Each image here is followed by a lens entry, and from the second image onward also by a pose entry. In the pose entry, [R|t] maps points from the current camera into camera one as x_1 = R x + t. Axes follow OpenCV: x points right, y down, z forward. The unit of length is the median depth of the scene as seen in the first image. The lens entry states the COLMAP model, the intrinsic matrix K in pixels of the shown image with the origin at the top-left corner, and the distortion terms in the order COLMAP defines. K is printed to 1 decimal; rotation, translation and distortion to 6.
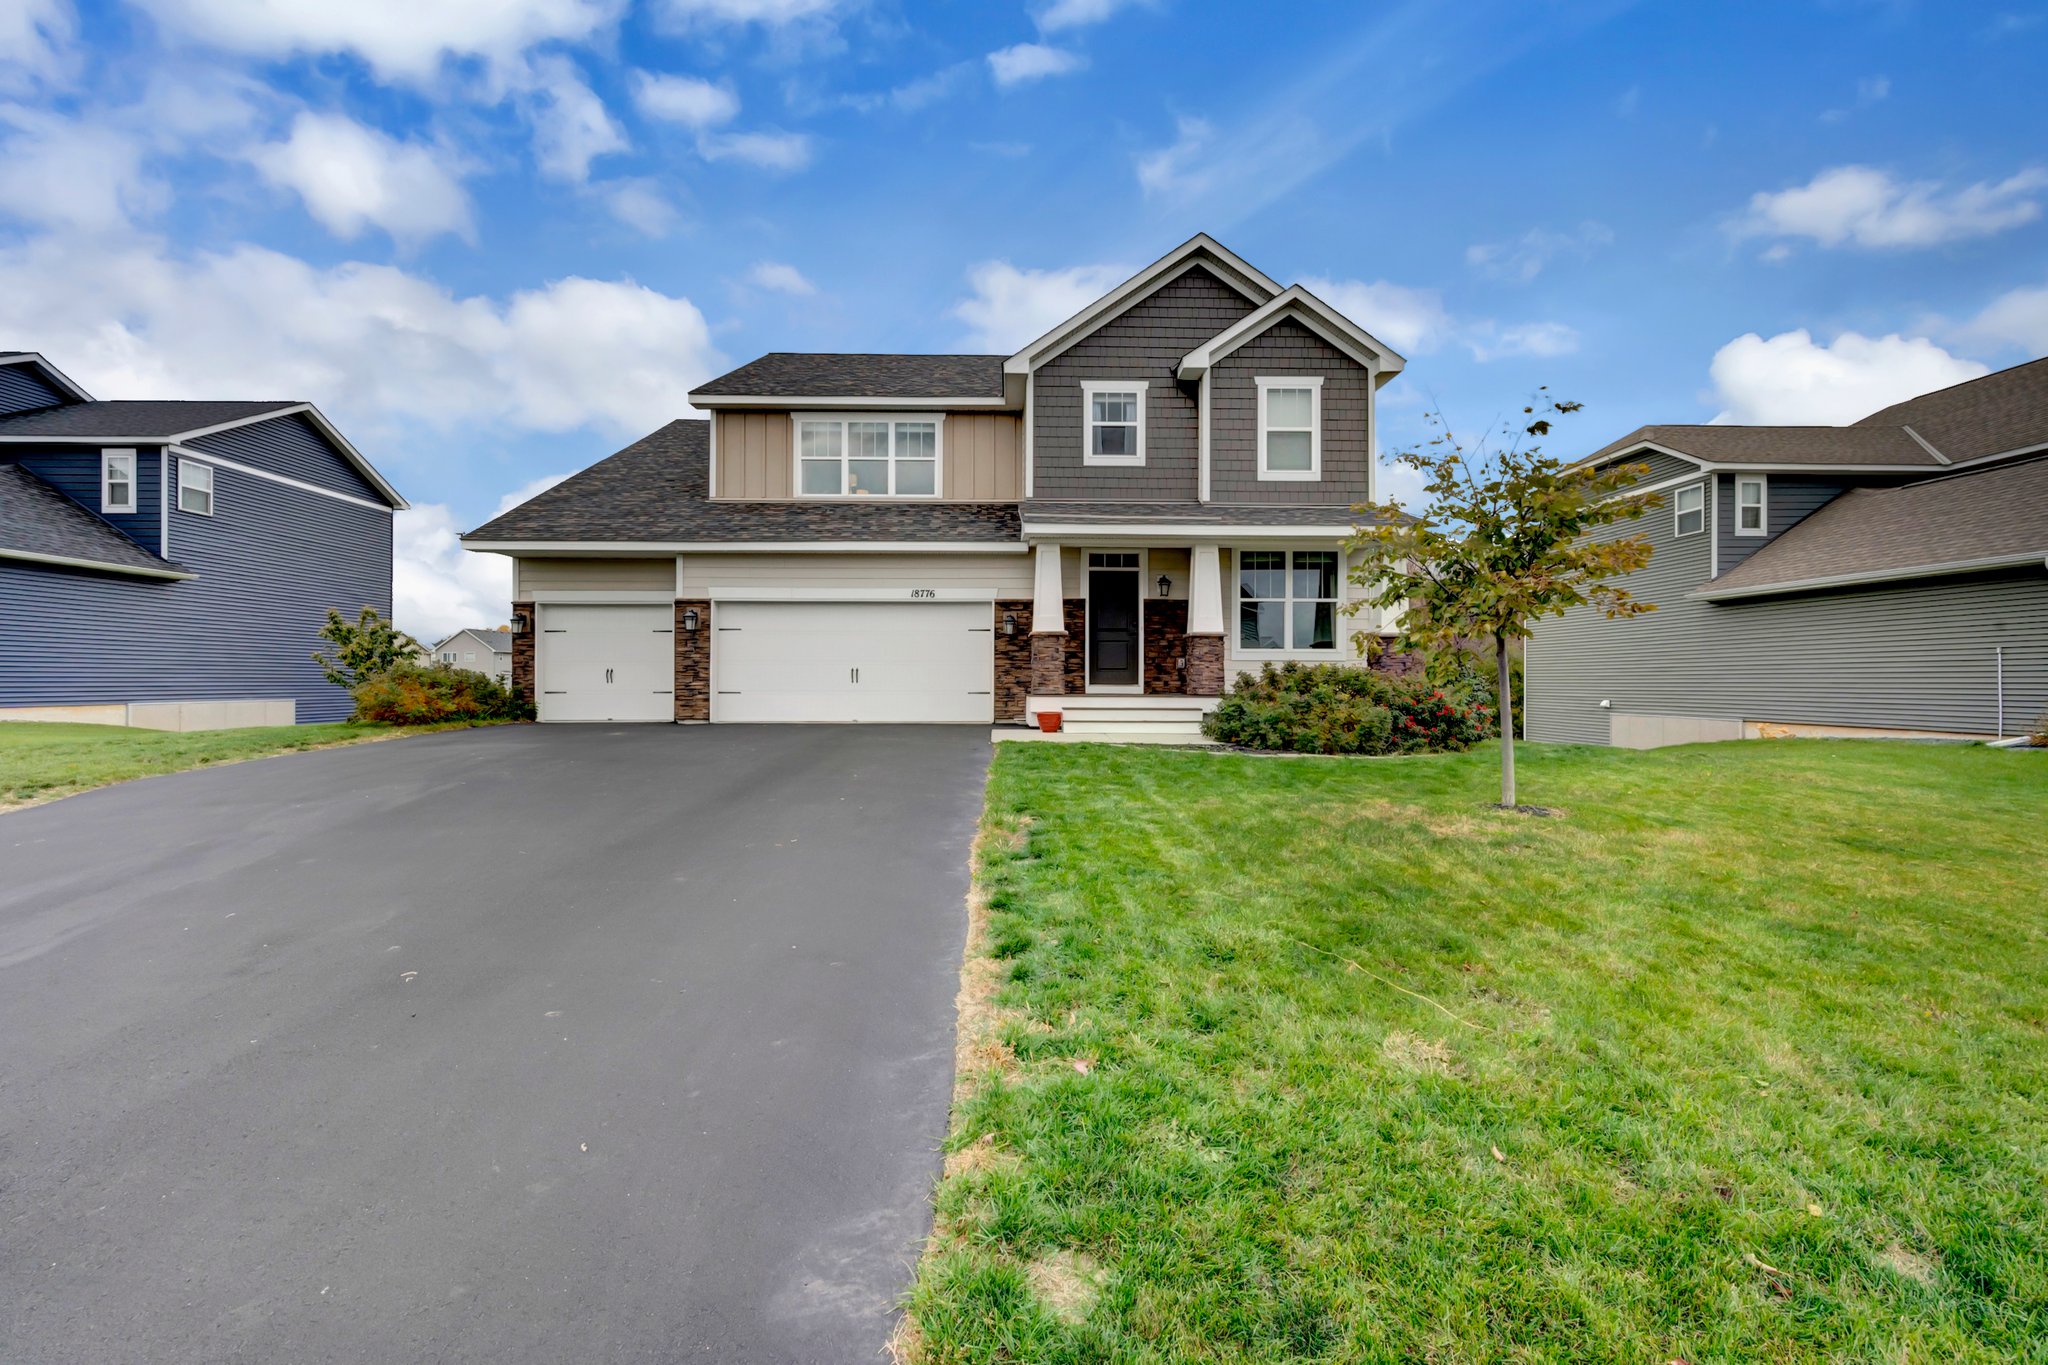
lens RADIAL K [[874.6, 0, 1024.0], [0, 874.6, 682.5], [0, 0, 1]] dist [-0.012178, -0.000134]
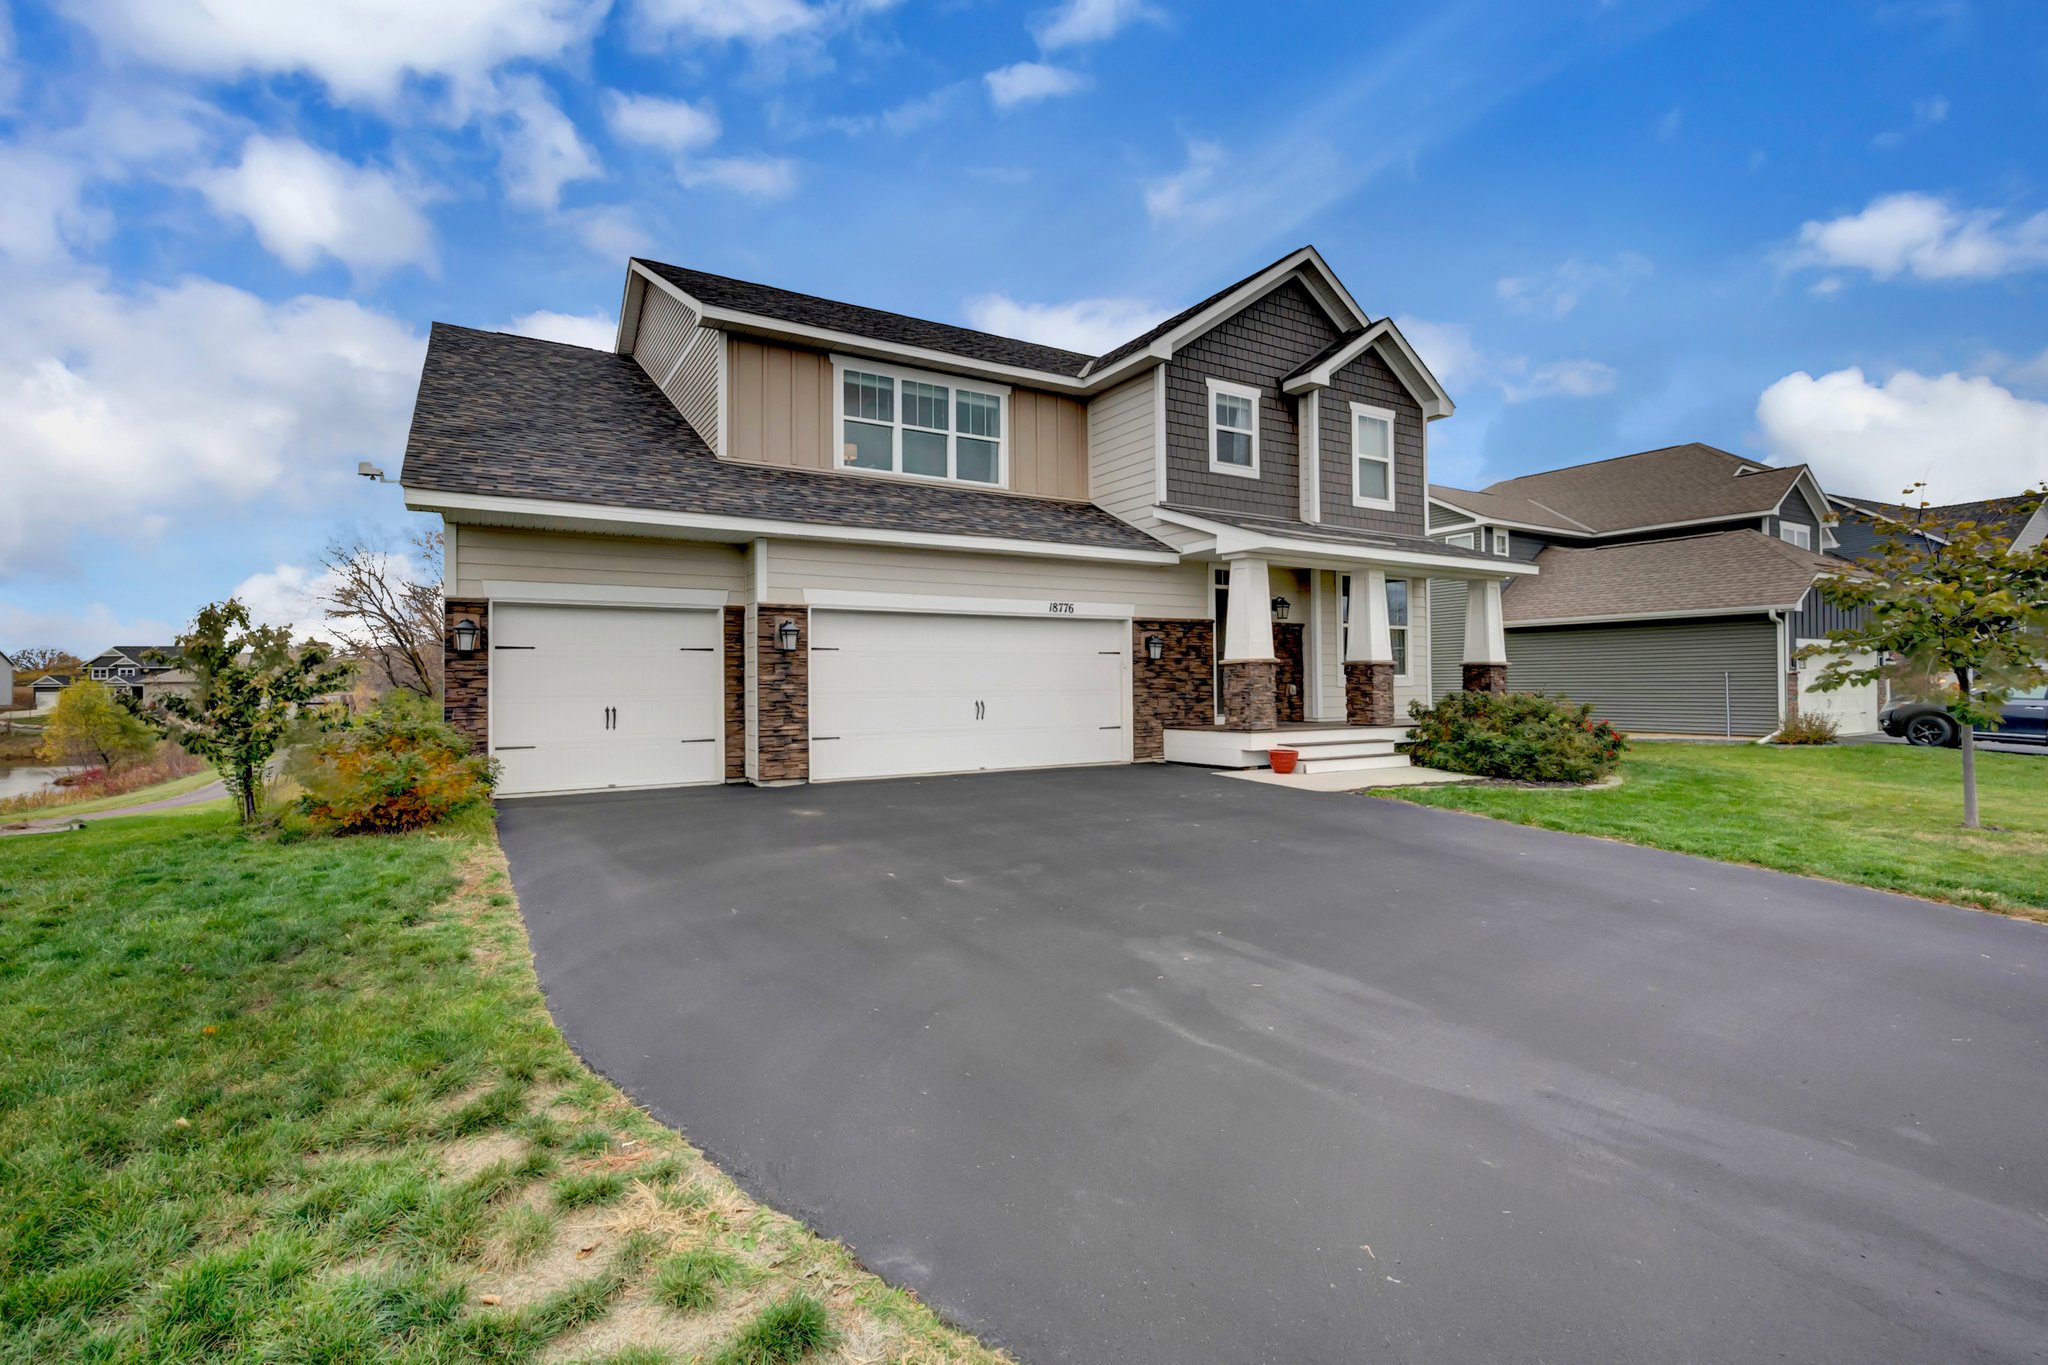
lens RADIAL K [[914.9, 0, 1024.0], [0, 914.9, 682.5], [0, 0, 1]] dist [-0.013963, -0.000005]
pose [[0.870148, -0.006992, 0.492741, -0.565374], [0.010247, 0.999940, -0.003905, -0.029246], [-0.492684, 0.008447, 0.870167, 0.276304]]
